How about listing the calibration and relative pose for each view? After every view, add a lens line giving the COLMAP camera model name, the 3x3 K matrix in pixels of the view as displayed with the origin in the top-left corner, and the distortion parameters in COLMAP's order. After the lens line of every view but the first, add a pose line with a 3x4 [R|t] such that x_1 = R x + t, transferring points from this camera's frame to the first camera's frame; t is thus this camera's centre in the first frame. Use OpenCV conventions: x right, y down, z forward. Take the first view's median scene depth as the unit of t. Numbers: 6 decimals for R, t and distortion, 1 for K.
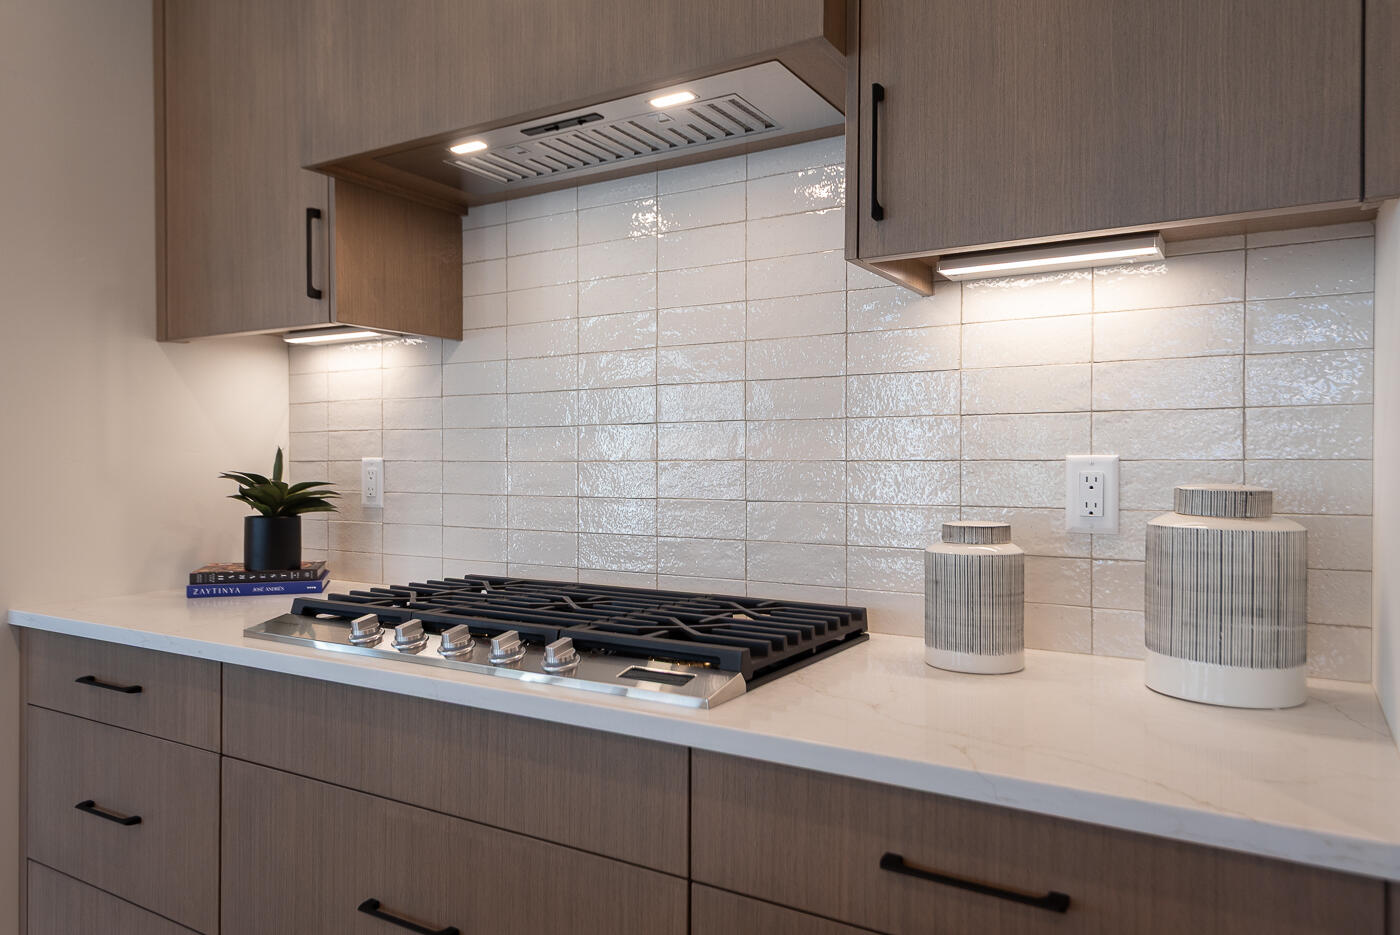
lens RADIAL K [[982.1, 0, 672.2], [0, 982.1, 464.3], [0, 0, 1]] dist [0.019189, -0.011316]
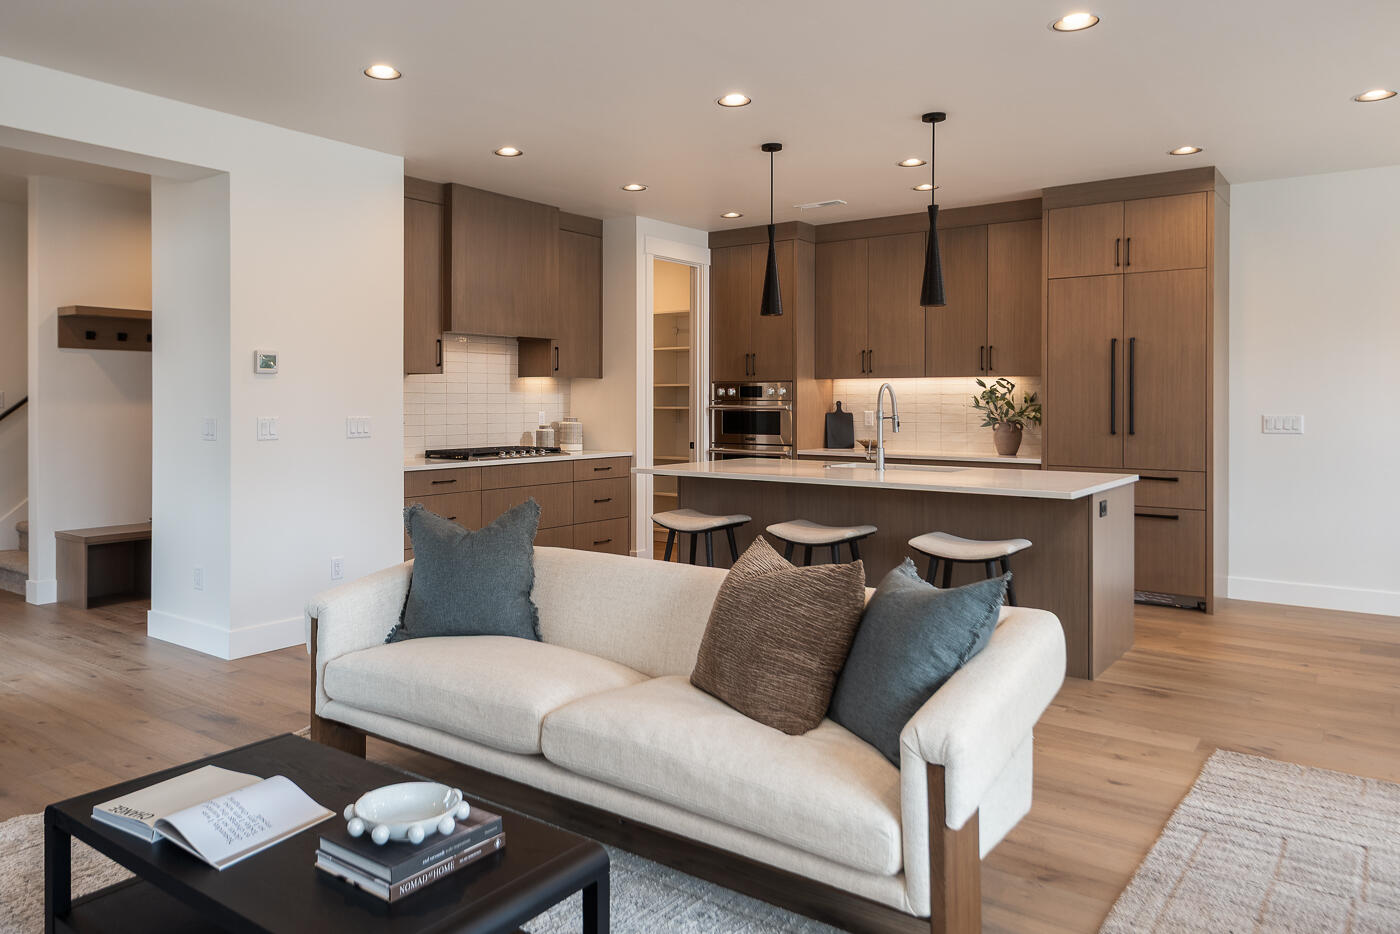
lens RADIAL K [[973.5, 0, 587.6], [0, 973.5, 413.2], [0, 0, 1]] dist [0.003565, -0.000311]
pose [[0.127598, -0.013957, 0.991728, -4.621404], [0.000442, 0.999902, 0.014016, -0.074581], [-0.991826, -0.001350, 0.127591, 0.100878]]
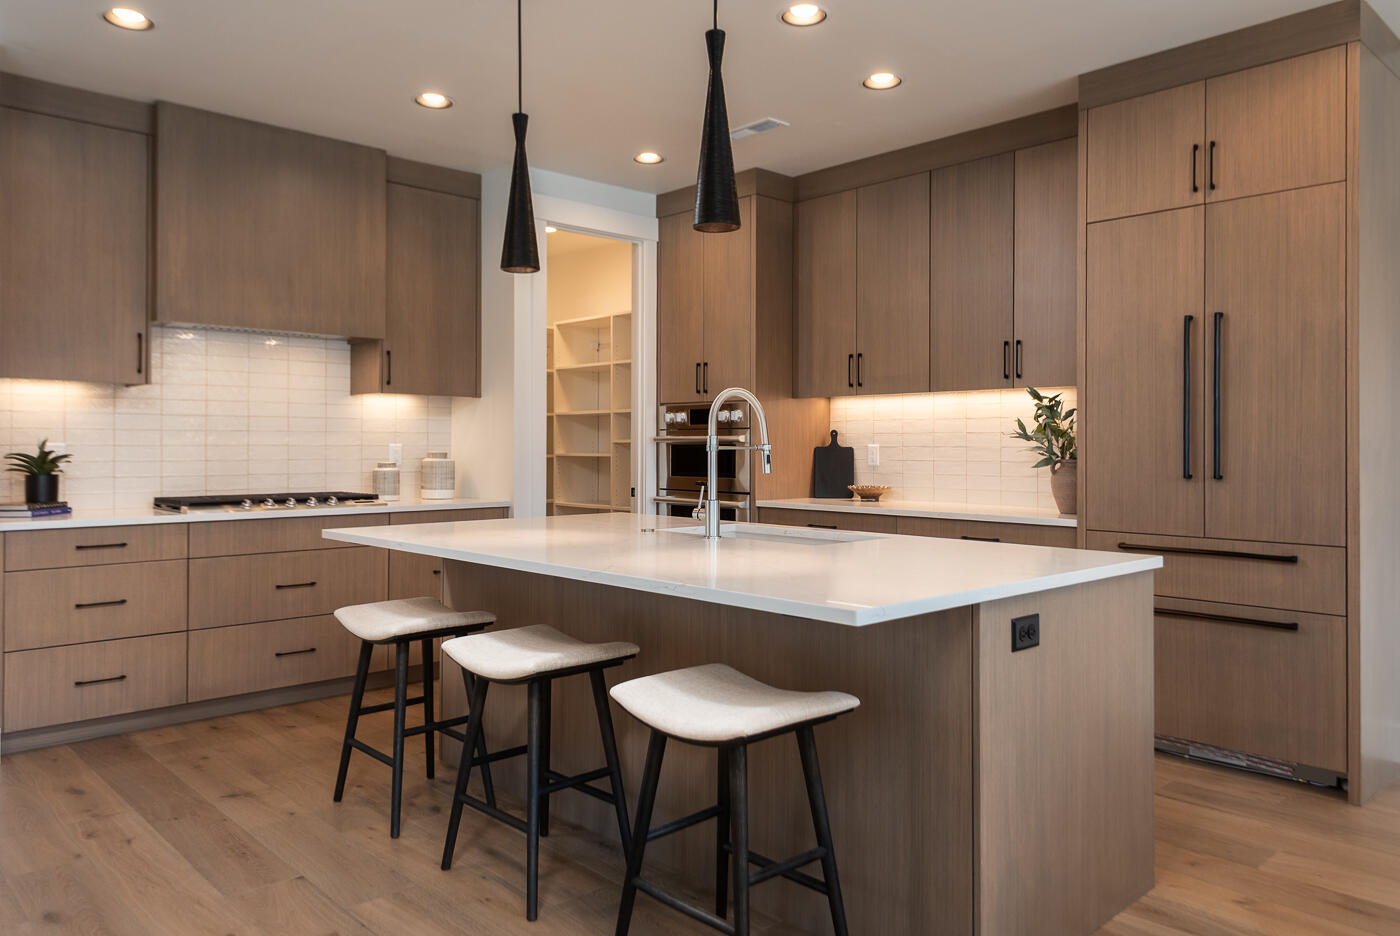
lens RADIAL K [[982.1, 0, 695.0], [0, 982.1, 449.5], [0, 0, 1]] dist [0.019189, -0.011316]
pose [[0.247021, -0.004407, 0.969000, -2.891582], [-0.000917, 0.999988, 0.004782, -0.008512], [-0.969010, -0.002070, 0.247014, -1.017994]]
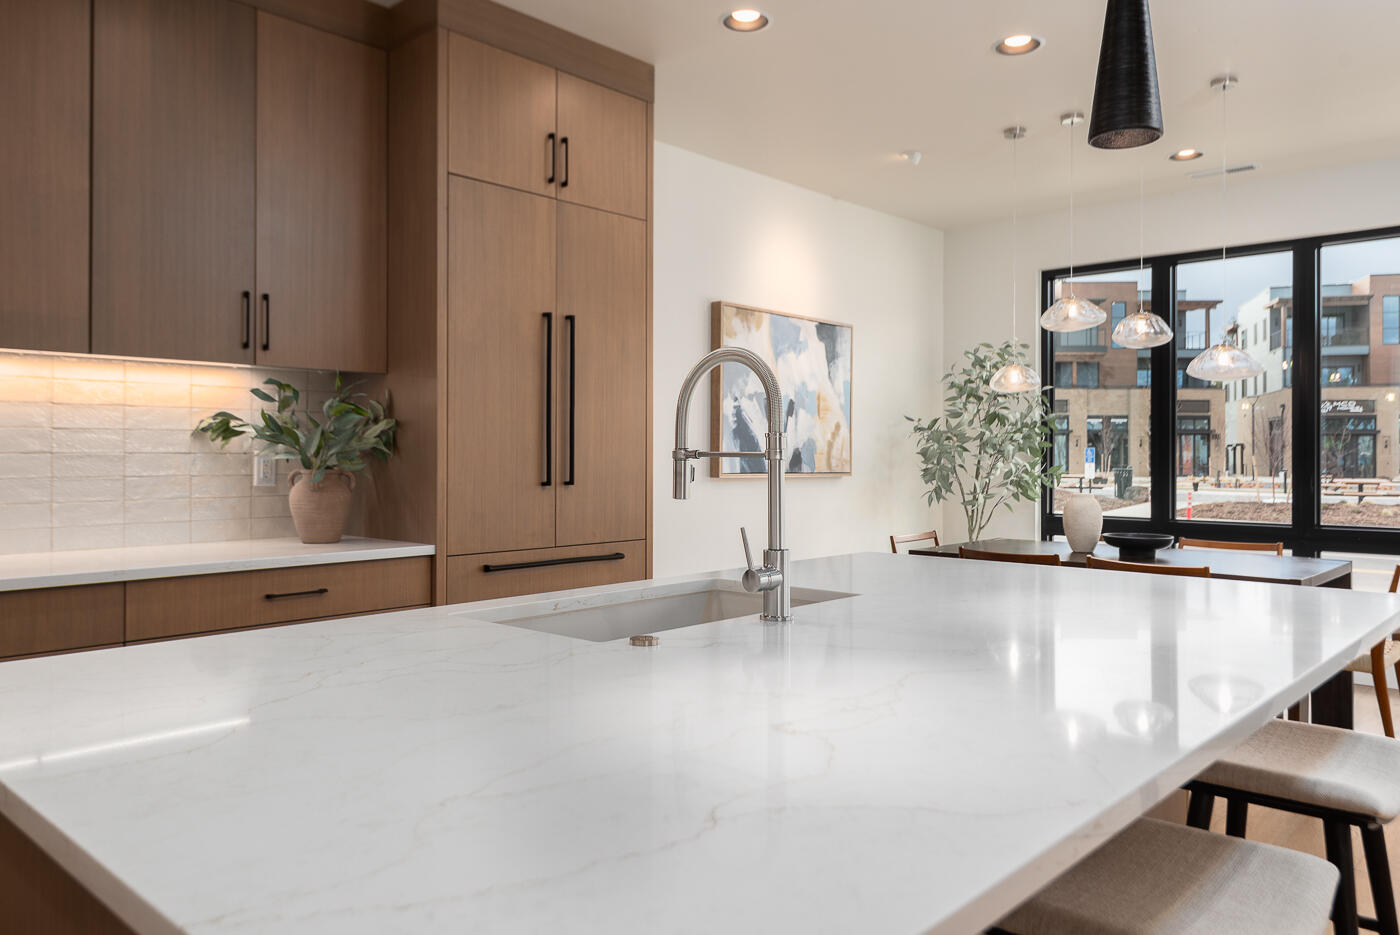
lens RADIAL K [[1000.6, 0, 674.5], [0, 1000.6, 442.9], [0, 0, 1]] dist [0.026521, -0.007203]
pose [[-0.981186, 0.000137, 0.193063, -0.924219], [-0.001694, 0.999955, -0.009318, -0.004939], [-0.193056, -0.009470, -0.981142, 0.659372]]
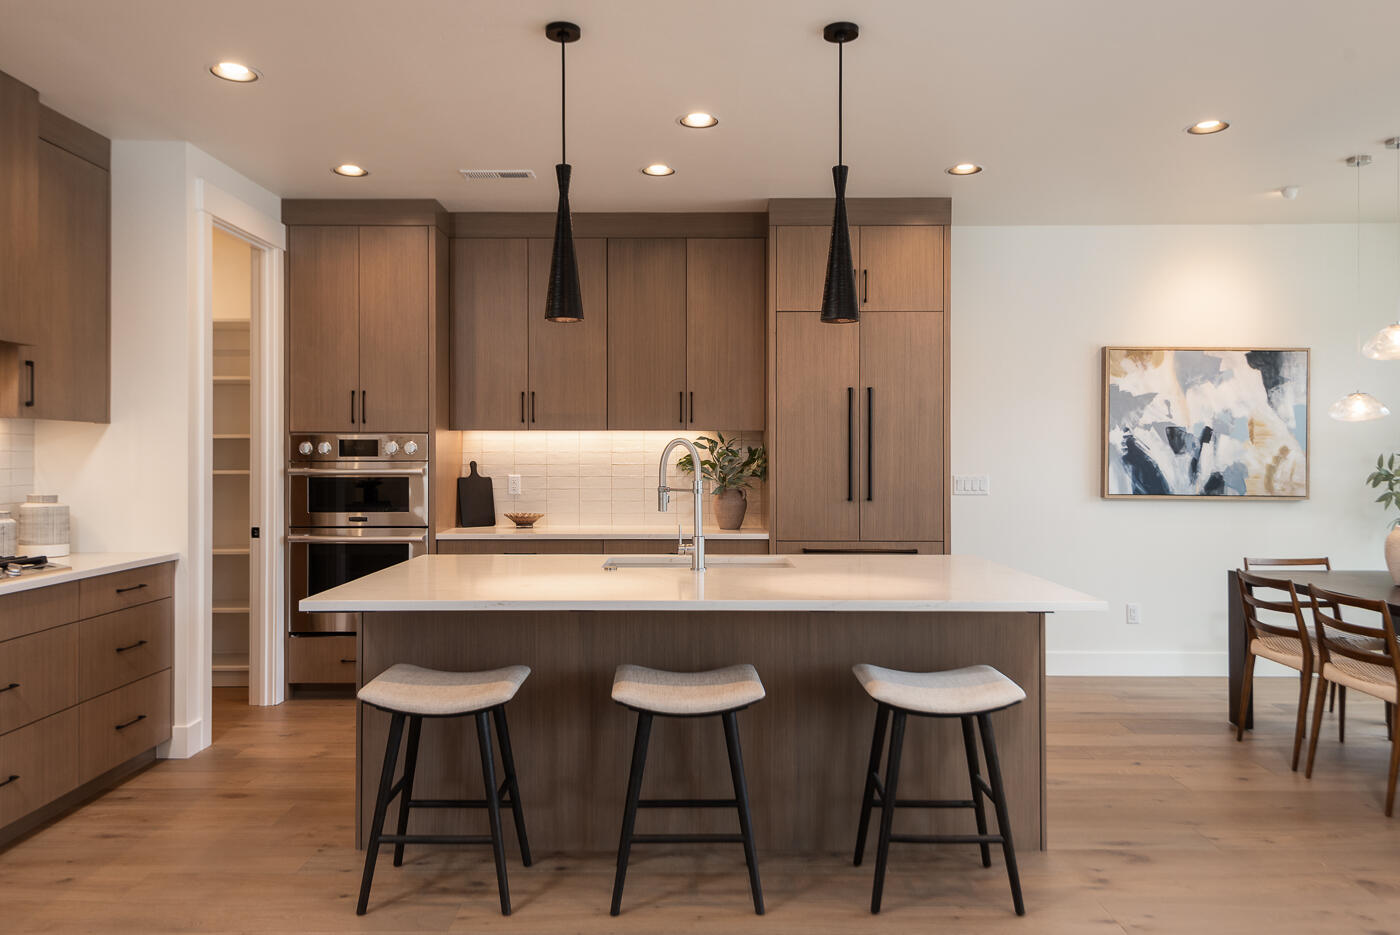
lens RADIAL K [[997.0, 0, 689.6], [0, 997.0, 446.7], [0, 0, 1]] dist [0.030245, -0.014296]
pose [[-0.533189, 0.005910, 0.845975, -2.924675], [0.000318, 0.999977, -0.006786, -0.095652], [-0.845996, -0.003349, -0.533179, 0.817759]]
